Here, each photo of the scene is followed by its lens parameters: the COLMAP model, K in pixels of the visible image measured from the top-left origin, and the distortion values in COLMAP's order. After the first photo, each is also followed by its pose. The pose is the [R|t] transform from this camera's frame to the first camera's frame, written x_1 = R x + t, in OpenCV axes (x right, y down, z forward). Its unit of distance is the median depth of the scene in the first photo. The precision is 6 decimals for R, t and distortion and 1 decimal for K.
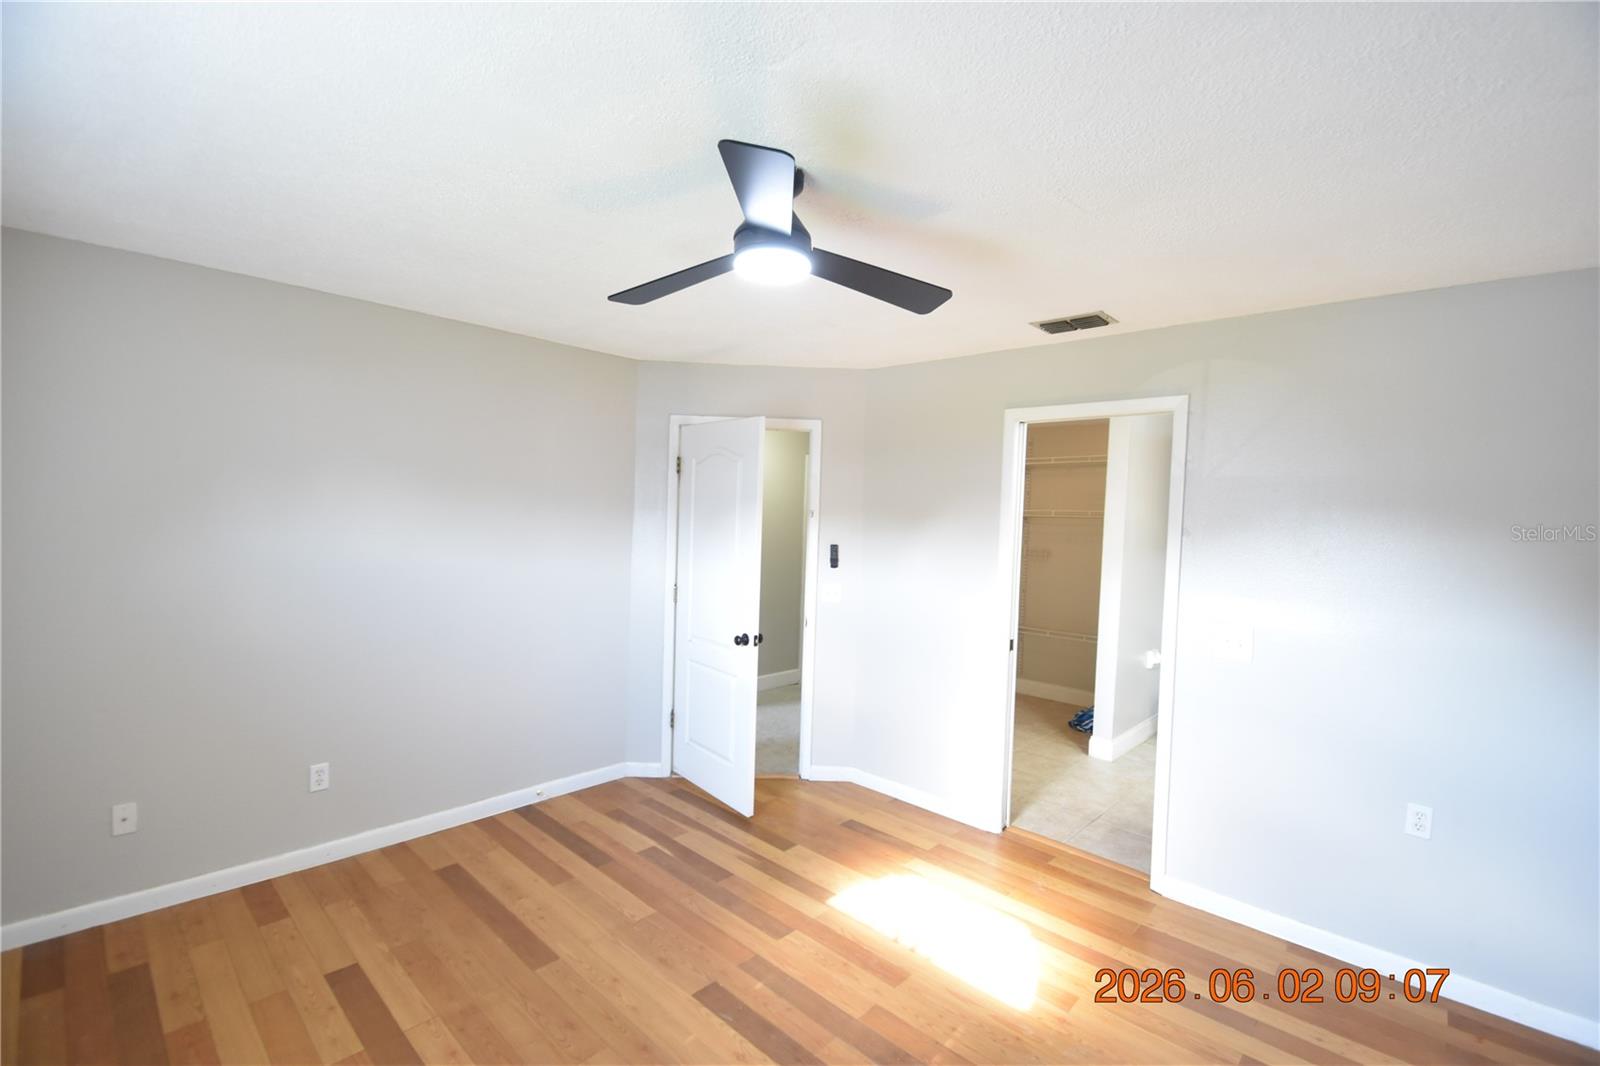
lens RADIAL K [[702.6, 0, 802.1], [0, 702.6, 532.8], [0, 0, 1]] dist [0.011915, -0.014032]
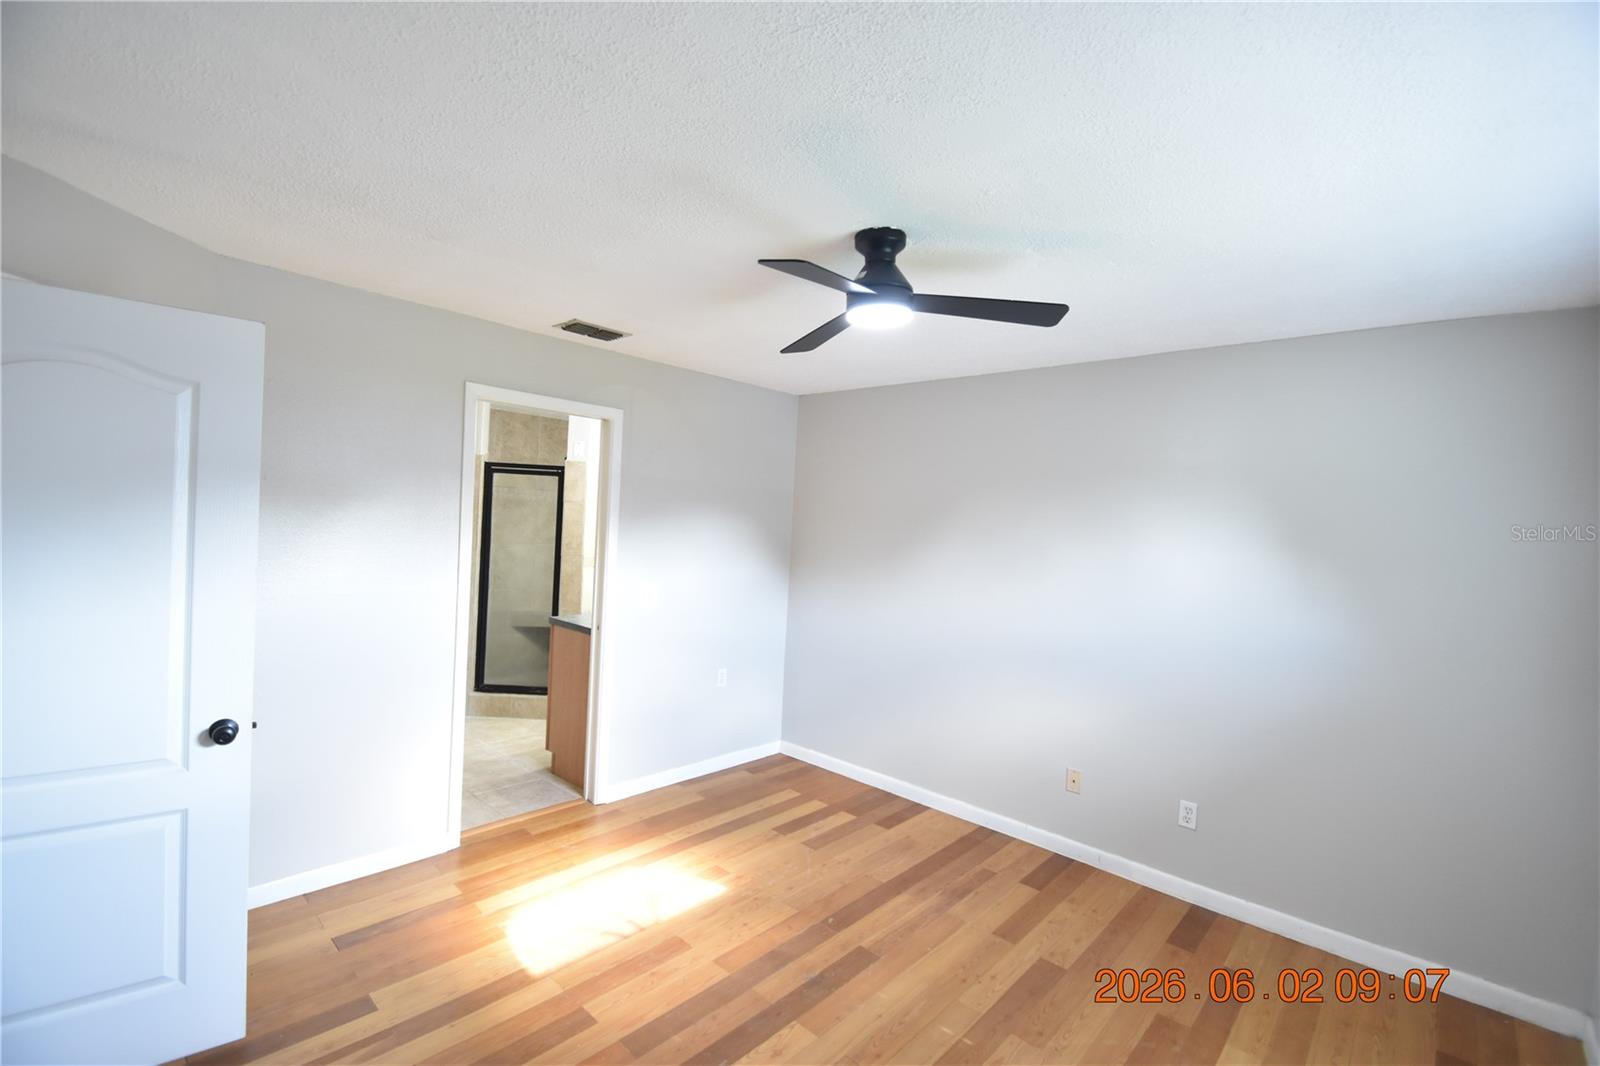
lens RADIAL K [[702.6, 0, 797.3], [0, 702.6, 532.0], [0, 0, 1]] dist [0.011915, -0.014032]
pose [[-0.001701, -0.053274, 0.998578, -0.695418], [-0.021932, 0.998342, 0.053224, -0.045529], [-0.999758, -0.021810, -0.002866, 0.640849]]
